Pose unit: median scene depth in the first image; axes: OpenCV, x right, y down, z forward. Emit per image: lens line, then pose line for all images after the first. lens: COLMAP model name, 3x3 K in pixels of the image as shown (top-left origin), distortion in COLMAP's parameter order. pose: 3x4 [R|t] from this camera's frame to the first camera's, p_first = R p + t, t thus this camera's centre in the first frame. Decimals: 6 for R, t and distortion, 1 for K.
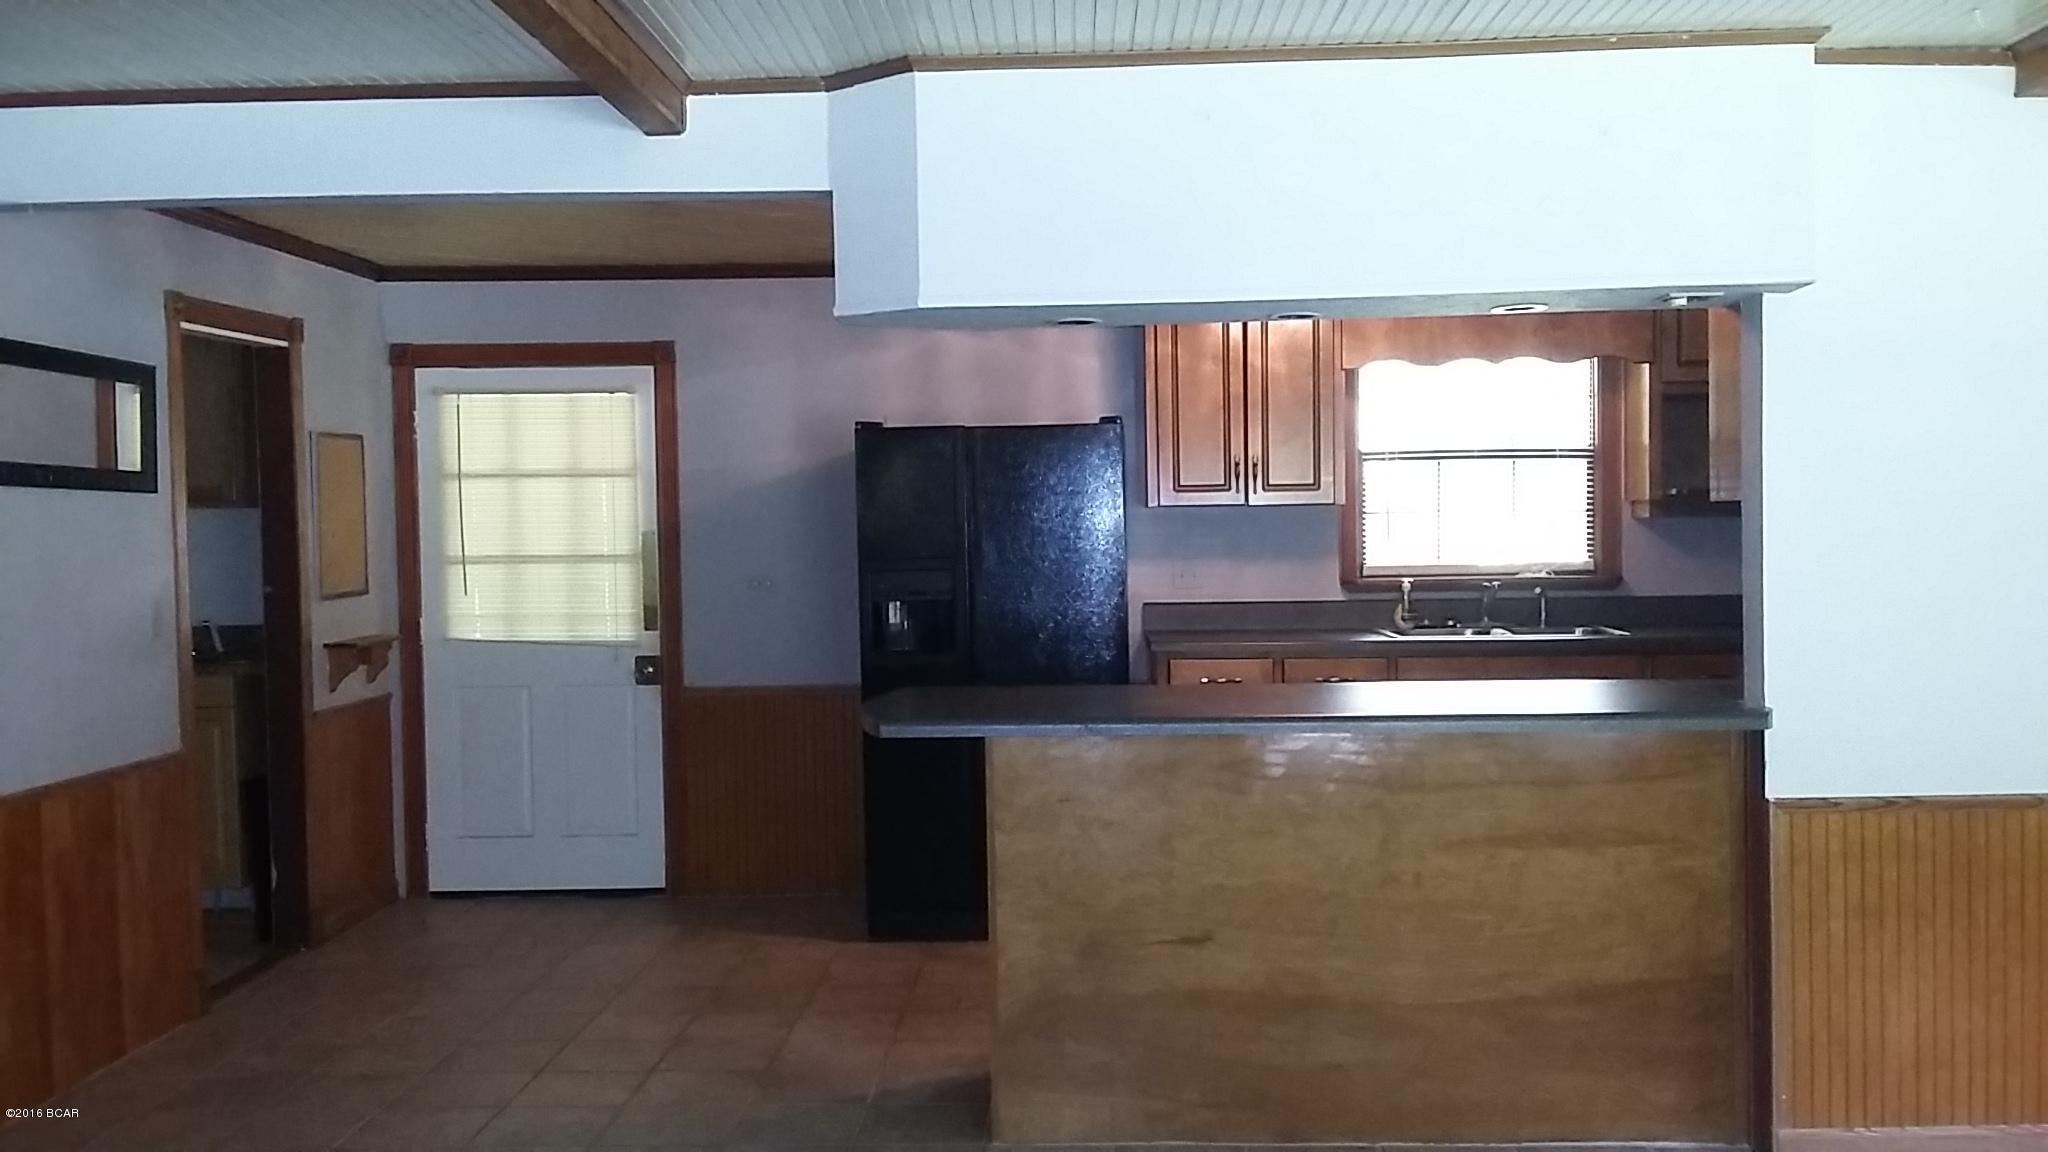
lens RADIAL K [[1898.7, 0, 1017.1], [0, 1898.7, 583.3], [0, 0, 1]] dist [0.097861, -0.204767]
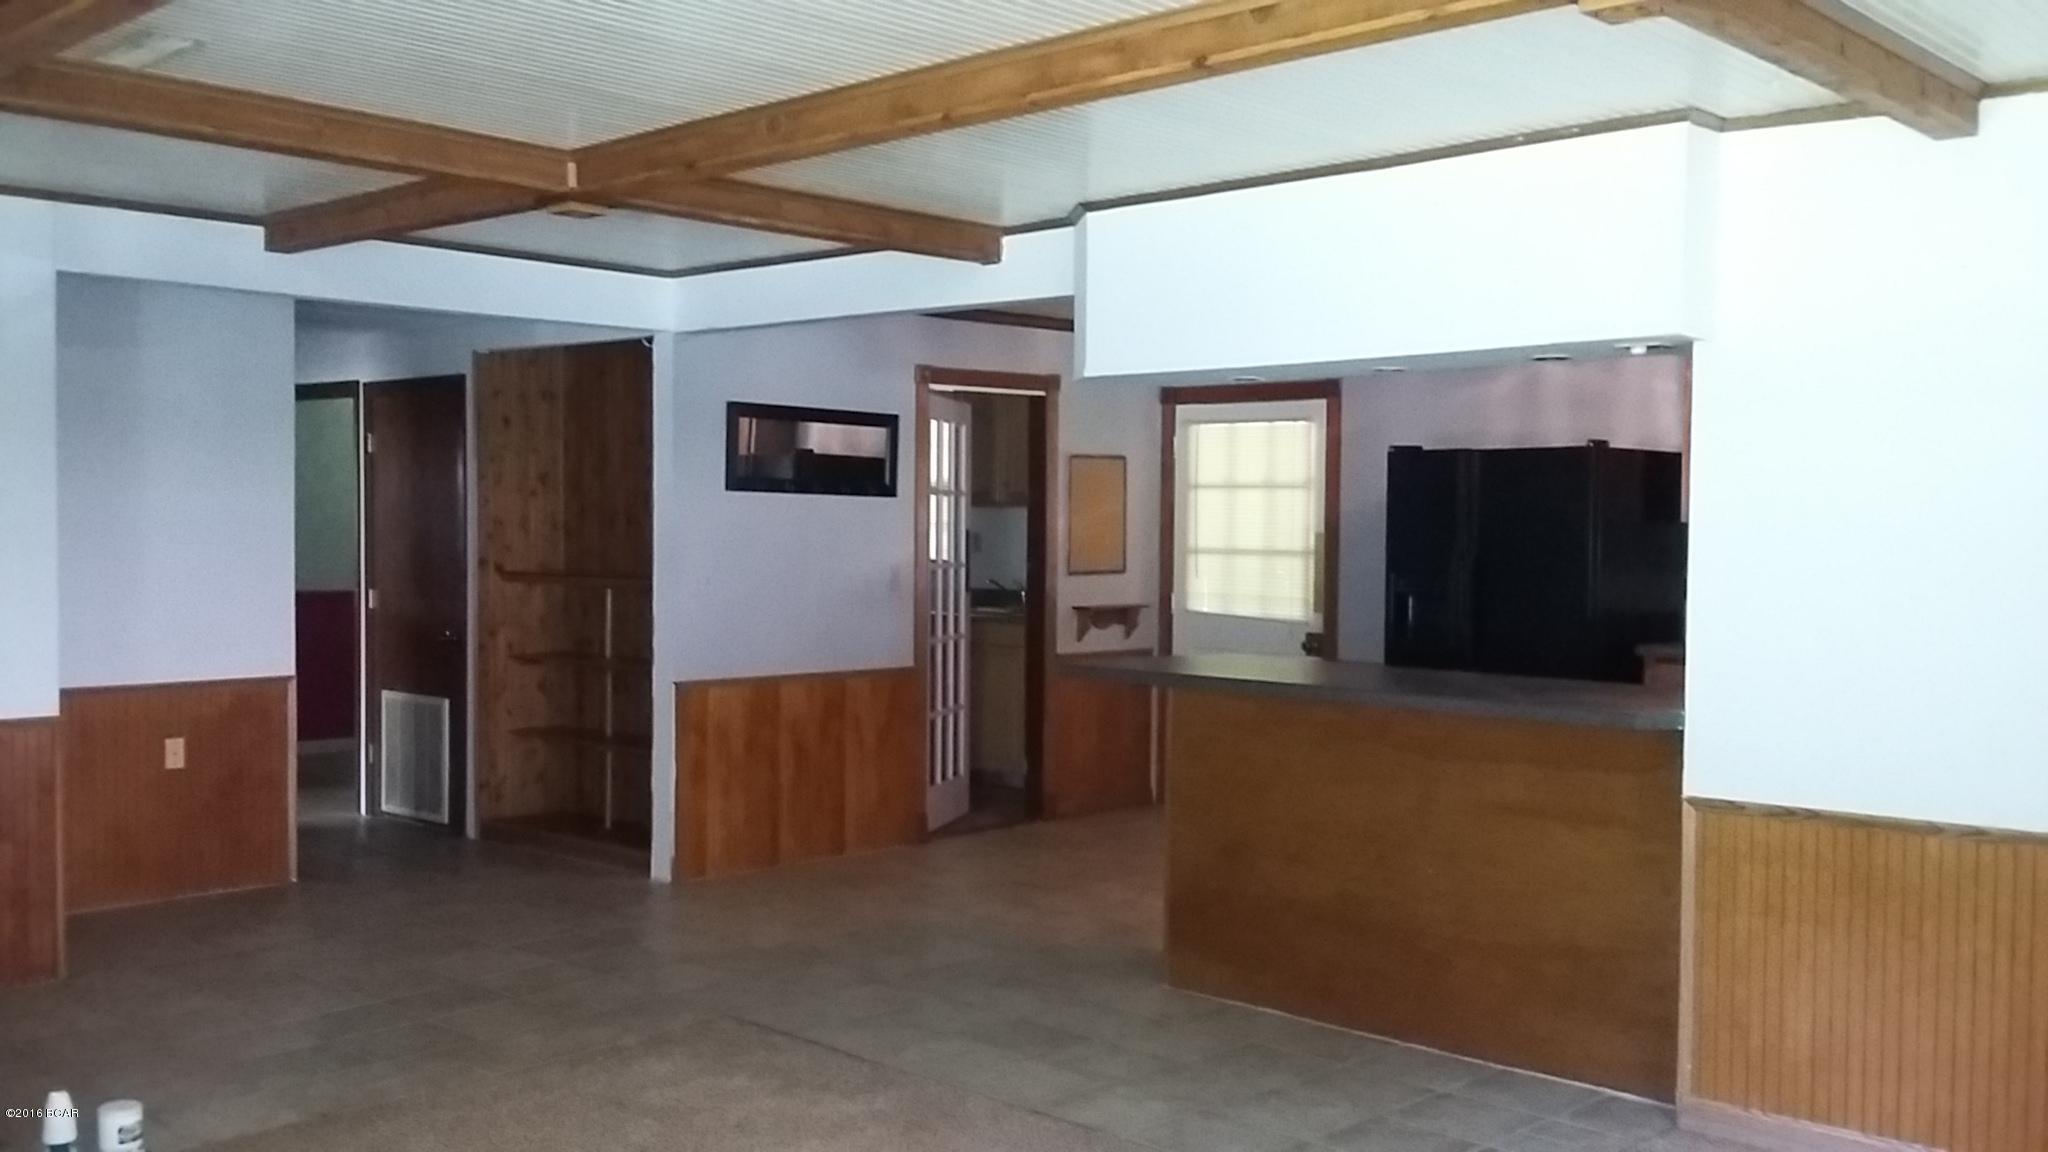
lens RADIAL K [[1898.7, 0, 1017.1], [0, 1898.7, 583.3], [0, 0, 1]] dist [0.097861, -0.204767]
pose [[0.745265, 0.046382, -0.665153, 0.495967], [-0.046088, 0.998775, 0.018007, -0.007782], [0.665174, 0.017236, 0.746490, -0.054315]]
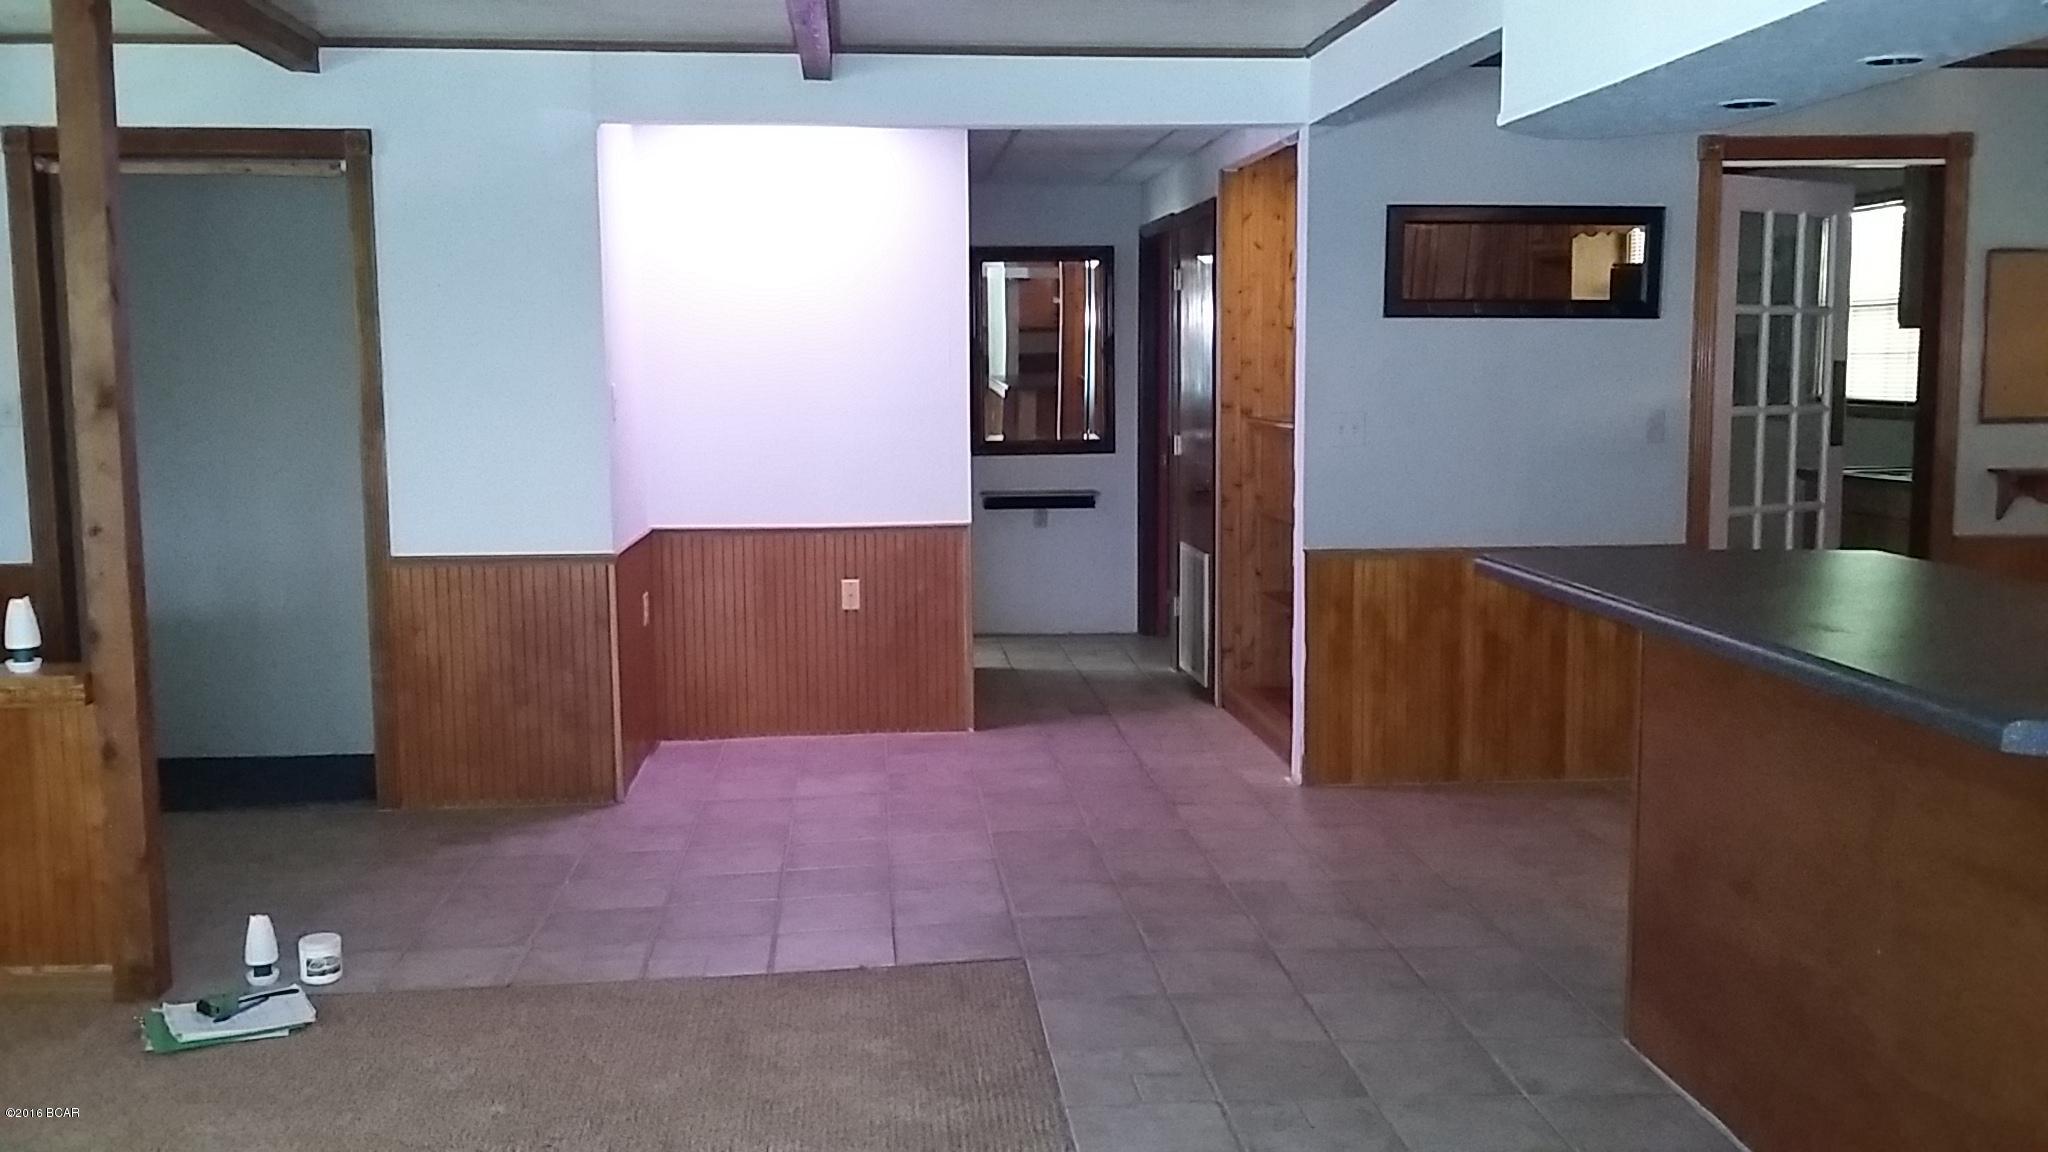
lens RADIAL K [[1898.7, 0, 1017.1], [0, 1898.7, 583.3], [0, 0, 1]] dist [0.097861, -0.204767]
pose [[0.116204, 0.133321, -0.984237, 0.513726], [-0.030472, 0.990962, 0.130635, -0.021898], [0.992758, 0.014812, 0.119216, 0.374796]]
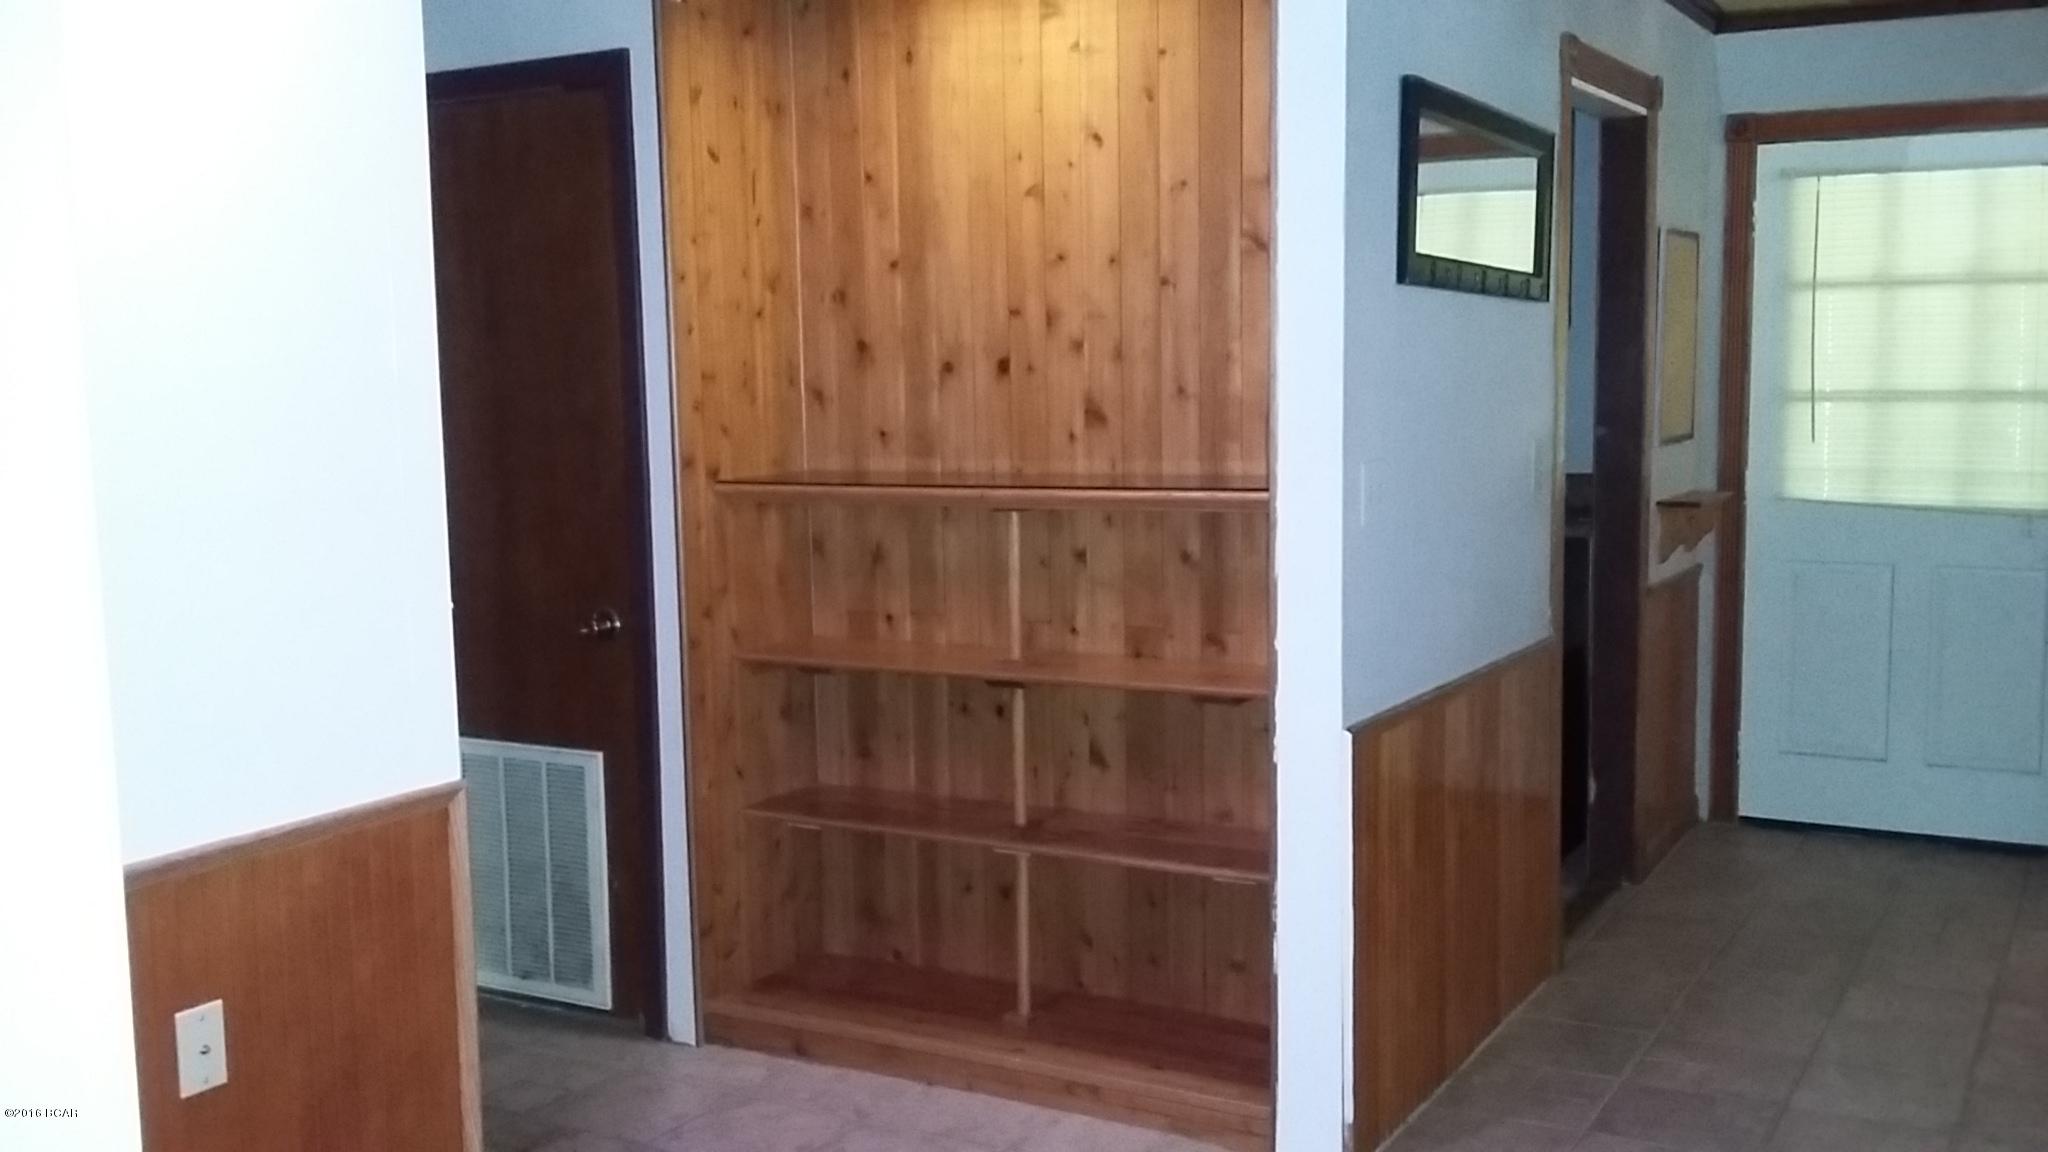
lens RADIAL K [[1898.7, 0, 1017.1], [0, 1898.7, 583.3], [0, 0, 1]] dist [0.097861, -0.204767]
pose [[0.881060, 0.055402, -0.469749, -0.209555], [-0.016820, 0.996158, 0.085939, 0.001890], [0.472705, -0.067816, 0.878607, 0.172874]]
